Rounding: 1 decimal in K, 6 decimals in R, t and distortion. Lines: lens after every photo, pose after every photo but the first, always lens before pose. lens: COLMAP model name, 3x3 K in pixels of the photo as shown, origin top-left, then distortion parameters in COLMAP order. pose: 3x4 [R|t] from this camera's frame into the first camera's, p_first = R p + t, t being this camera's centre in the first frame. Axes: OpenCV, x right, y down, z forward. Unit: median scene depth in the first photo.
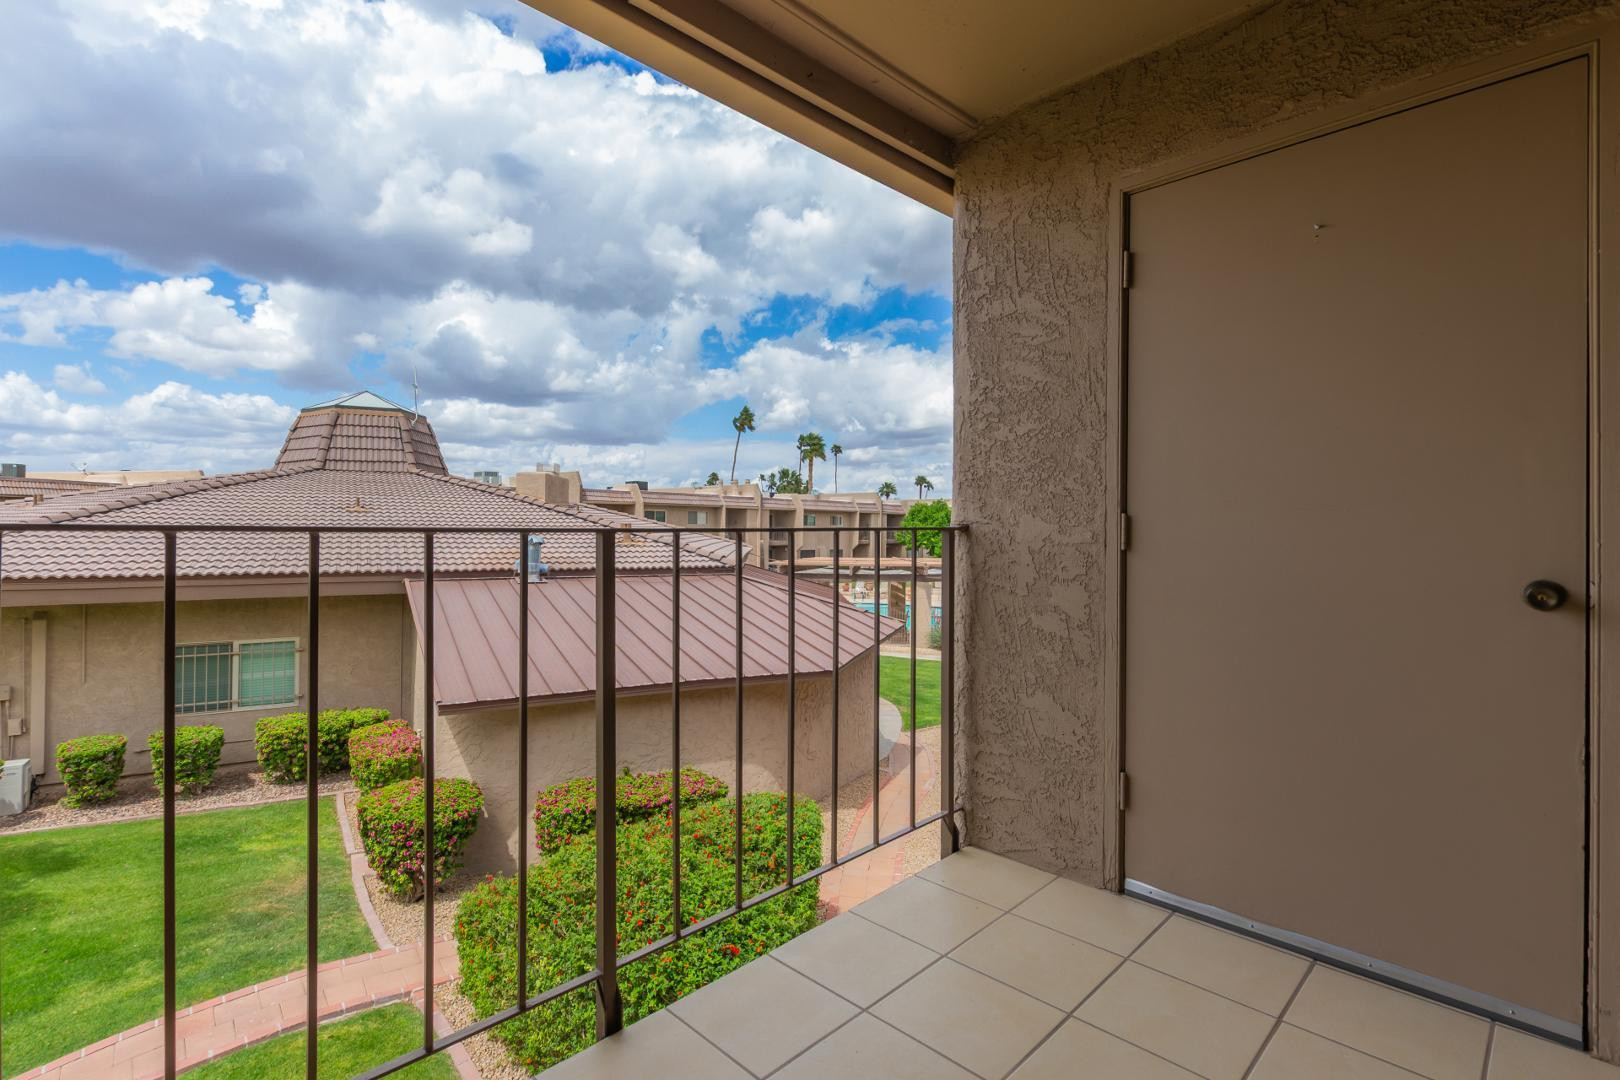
lens RADIAL K [[757.4, 0, 752.2], [0, 757.4, 525.6], [0, 0, 1]] dist [0.013704, -0.008045]
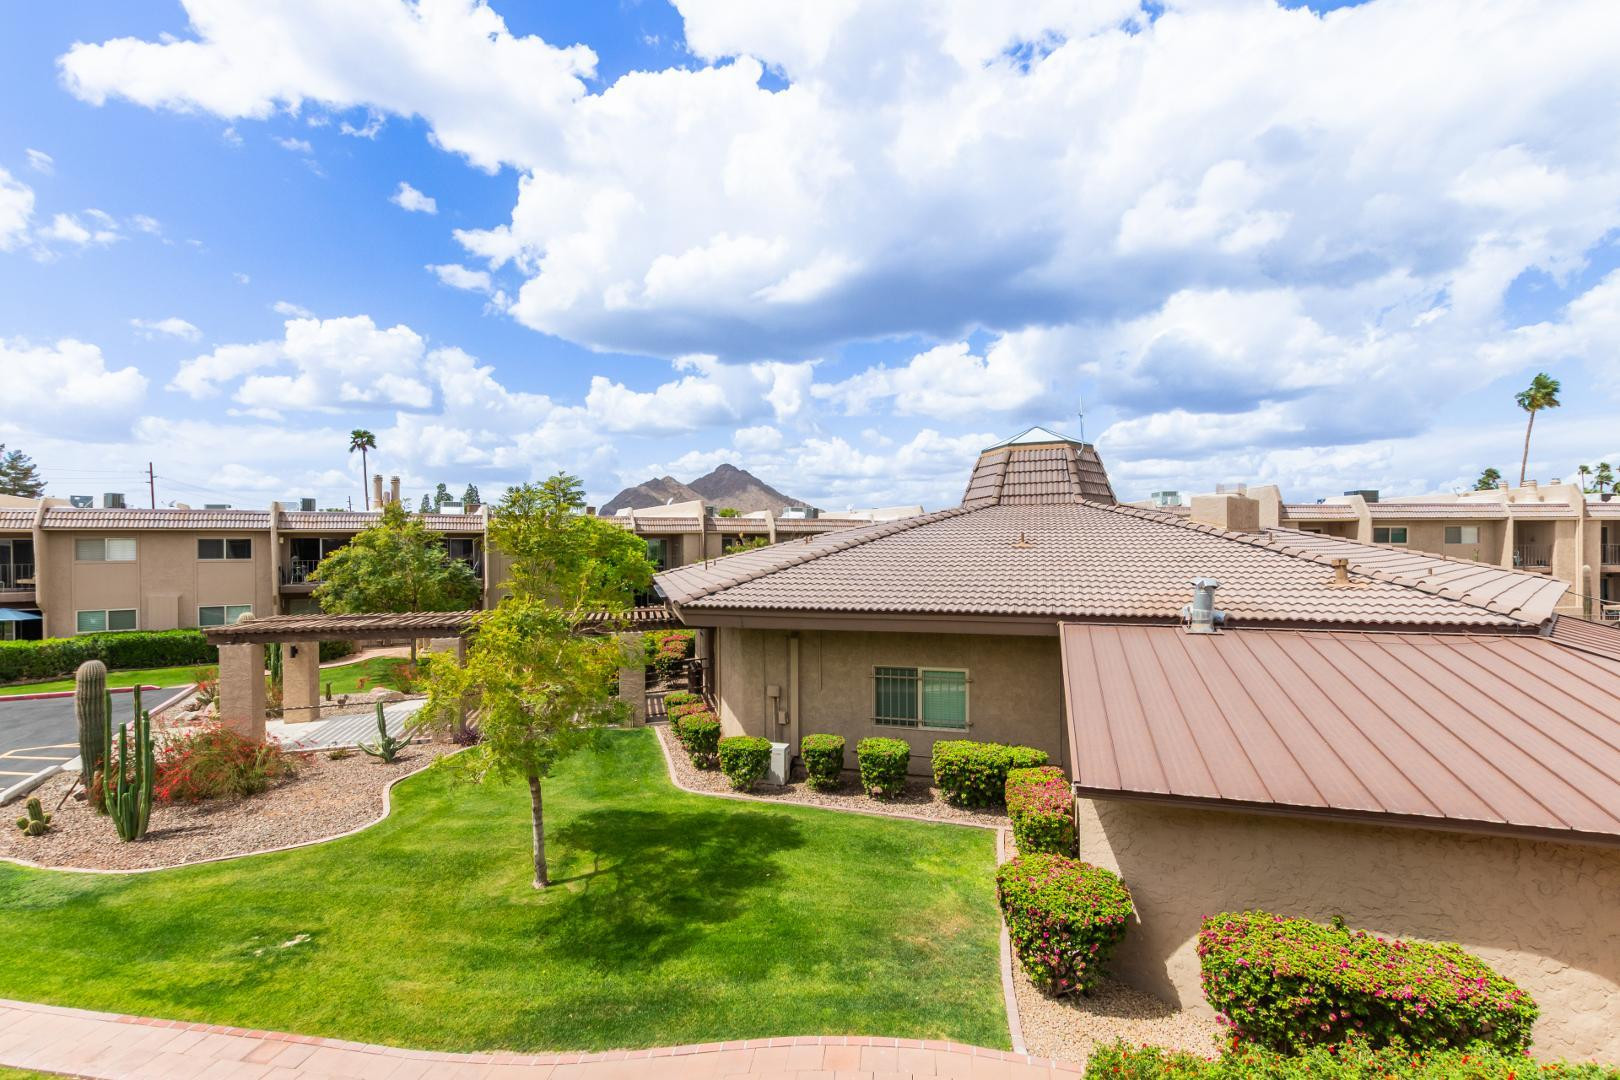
lens RADIAL K [[738.8, 0, 810.9], [0, 738.8, 547.3], [0, 0, 1]] dist [0.012469, -0.007278]
pose [[0.702952, -0.009830, -0.711169, -0.010803], [0.014057, 0.999901, 0.000074, -0.028682], [0.711098, -0.010049, 0.703021, 0.118082]]
